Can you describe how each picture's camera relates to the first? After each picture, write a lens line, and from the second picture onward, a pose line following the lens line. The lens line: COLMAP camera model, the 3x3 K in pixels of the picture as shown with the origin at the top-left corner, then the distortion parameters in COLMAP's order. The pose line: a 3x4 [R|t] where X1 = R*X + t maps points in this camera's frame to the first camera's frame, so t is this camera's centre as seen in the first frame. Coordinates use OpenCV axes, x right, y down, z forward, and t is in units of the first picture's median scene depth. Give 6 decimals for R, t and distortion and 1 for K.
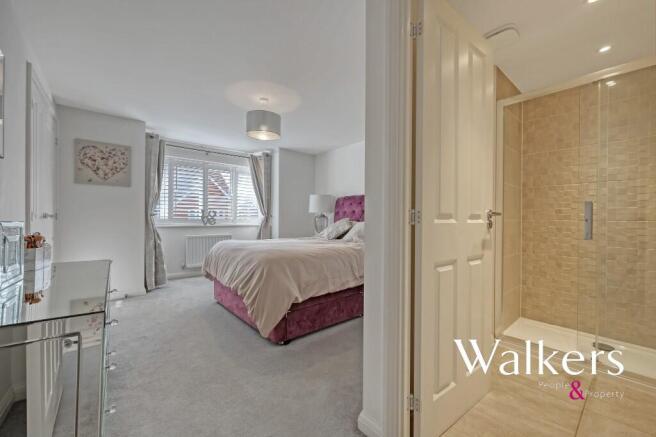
lens RADIAL K [[261.9, 0, 331.4], [0, 261.9, 218.7], [0, 0, 1]] dist [-0.000051, -0.000076]
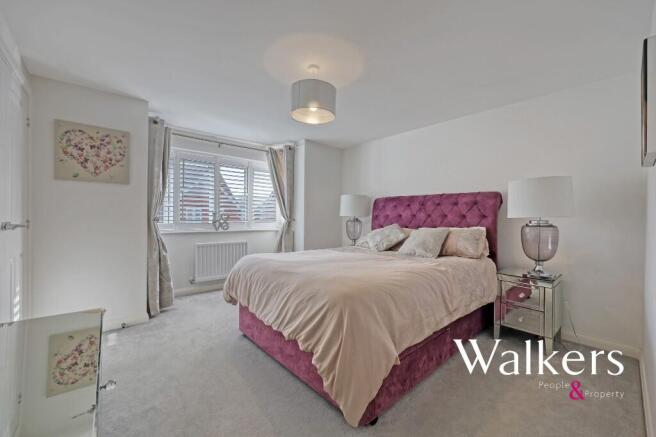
lens RADIAL K [[259.6, 0, 329.6], [0, 259.6, 217.9], [0, 0, 1]] dist [0.000371, 0.000143]
pose [[0.999864, 0.002548, 0.016268, -0.194269], [-0.002574, 0.999995, 0.001559, -0.026594], [-0.016264, -0.001600, 0.999866, 0.231099]]
